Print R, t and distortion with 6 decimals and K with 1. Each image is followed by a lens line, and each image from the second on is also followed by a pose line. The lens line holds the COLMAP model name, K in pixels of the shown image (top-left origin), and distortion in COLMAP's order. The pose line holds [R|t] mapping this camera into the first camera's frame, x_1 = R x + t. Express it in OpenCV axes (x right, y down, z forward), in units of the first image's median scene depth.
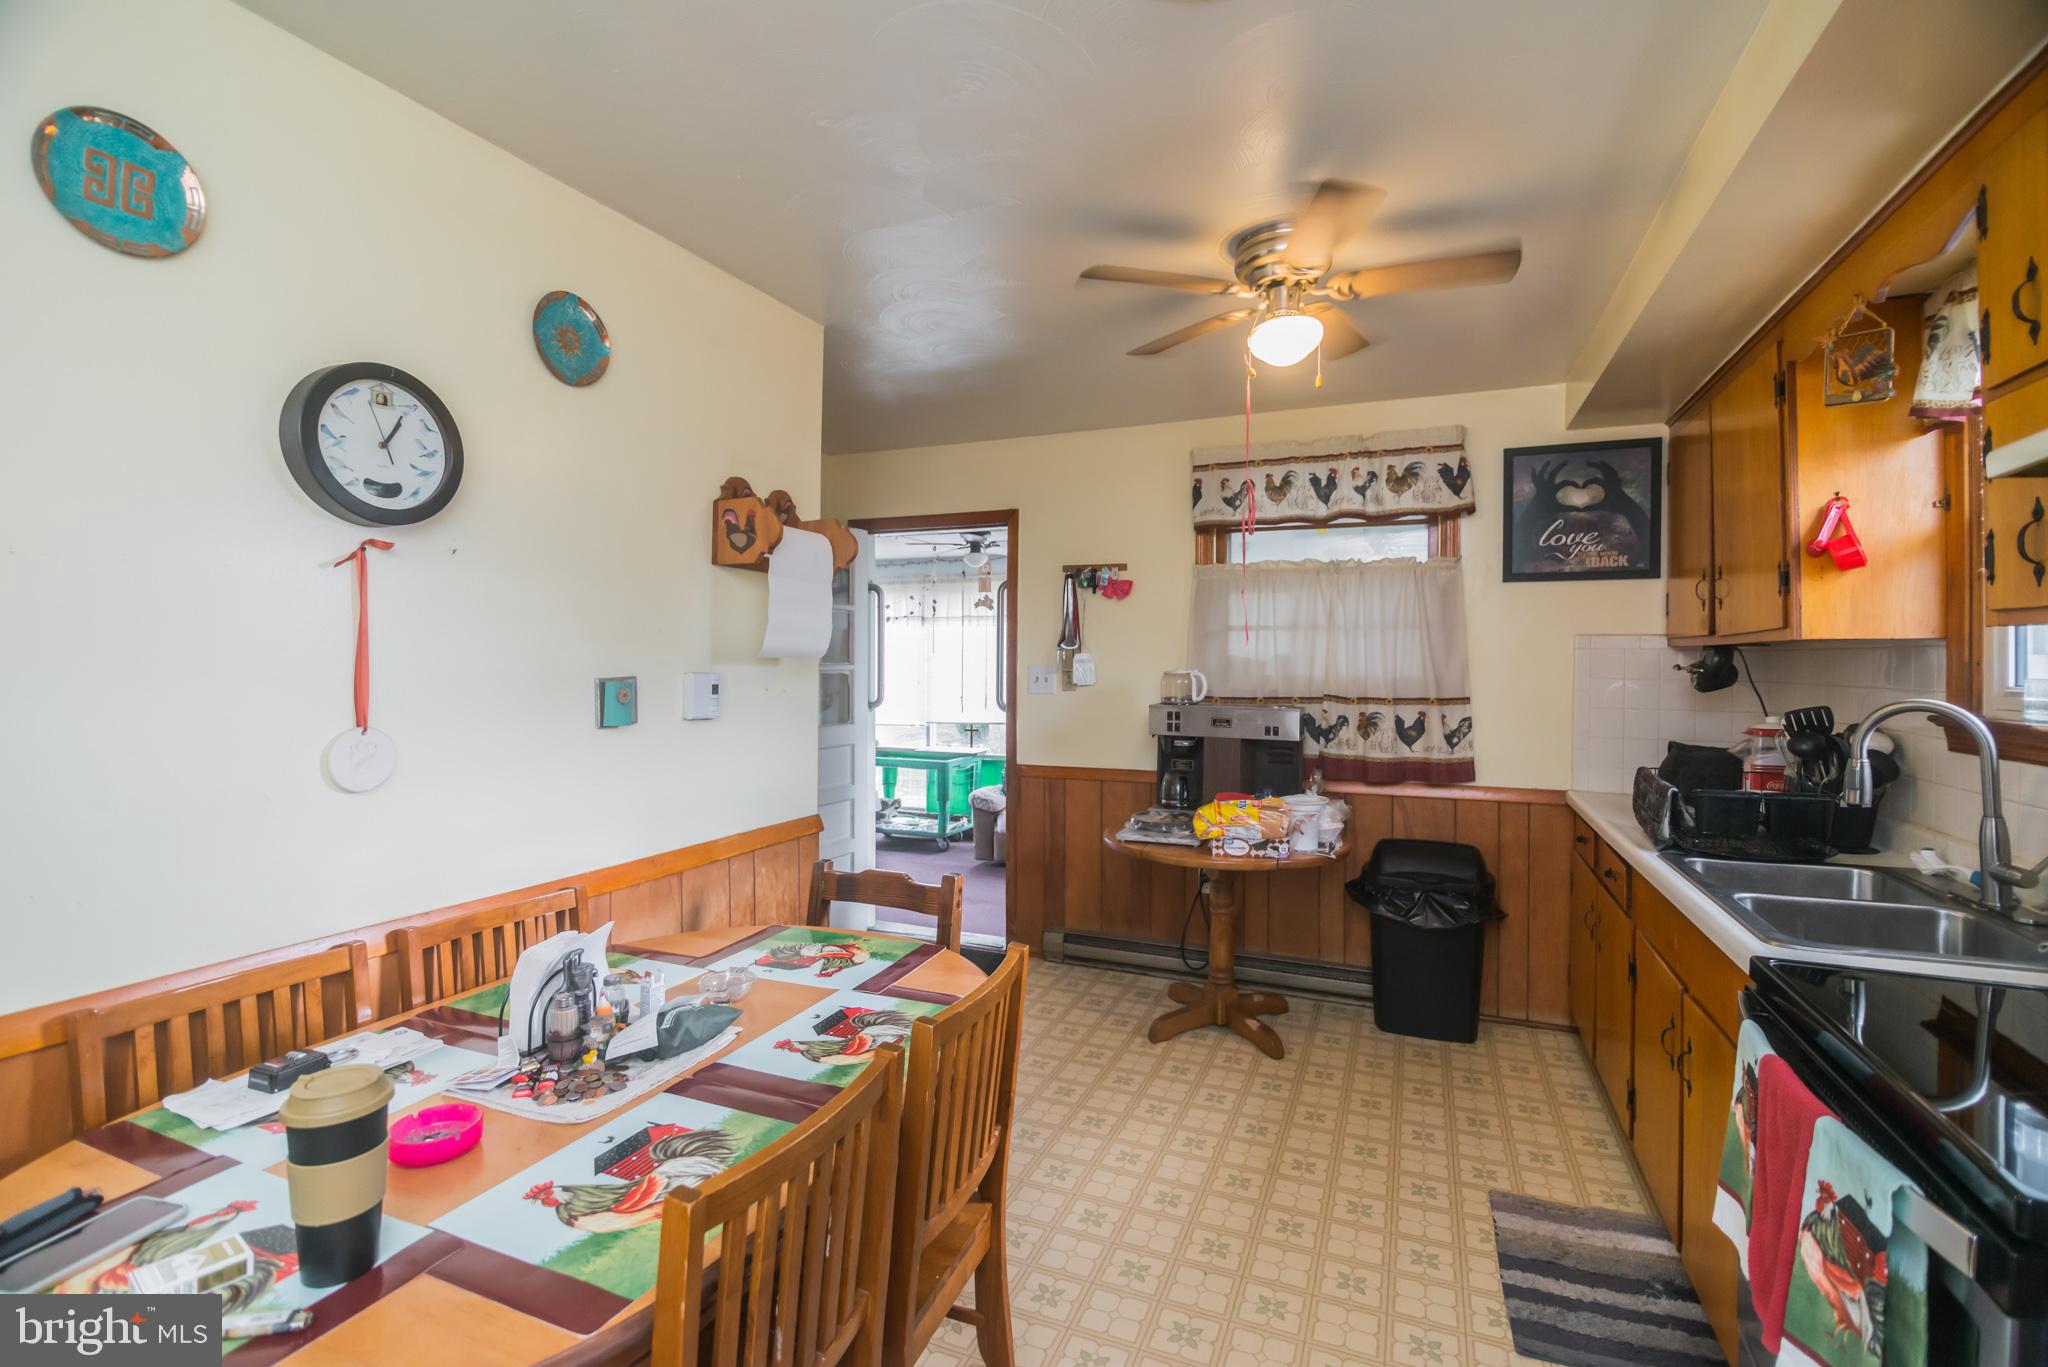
lens RADIAL K [[911.8, 0, 1029.0], [0, 911.8, 663.1], [0, 0, 1]] dist [0.000809, -0.000454]
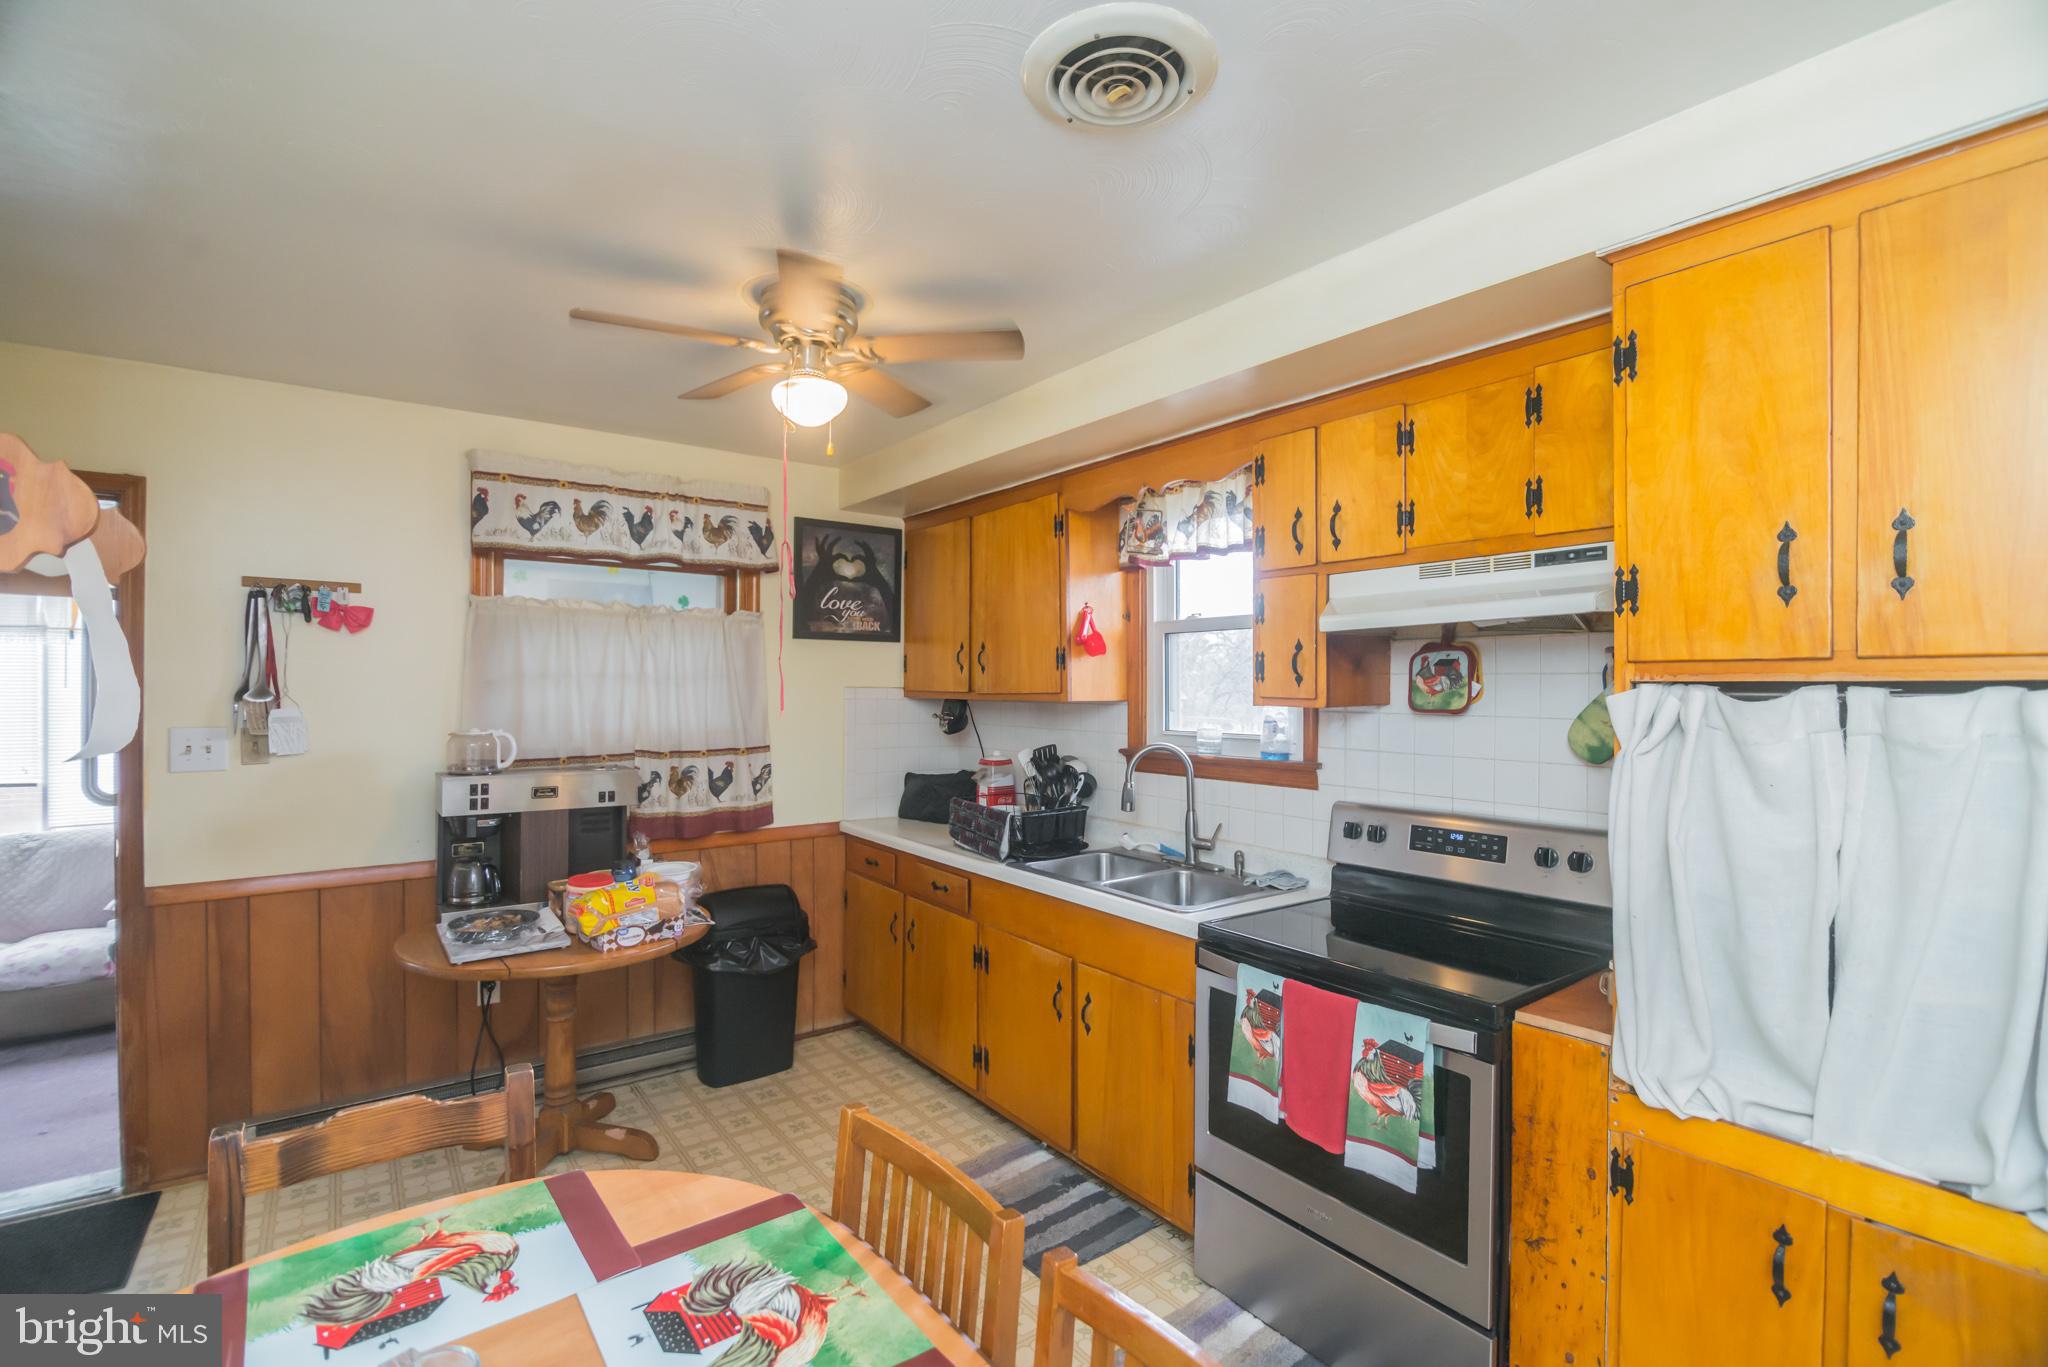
lens RADIAL K [[926.9, 0, 1020.5], [0, 926.9, 692.6], [0, 0, 1]] dist [-0.000346, -0.000393]
pose [[0.511607, -0.007186, 0.859189, -0.294103], [-0.000384, 0.999963, 0.008592, -0.033324], [-0.859219, -0.004726, 0.511586, 0.196483]]
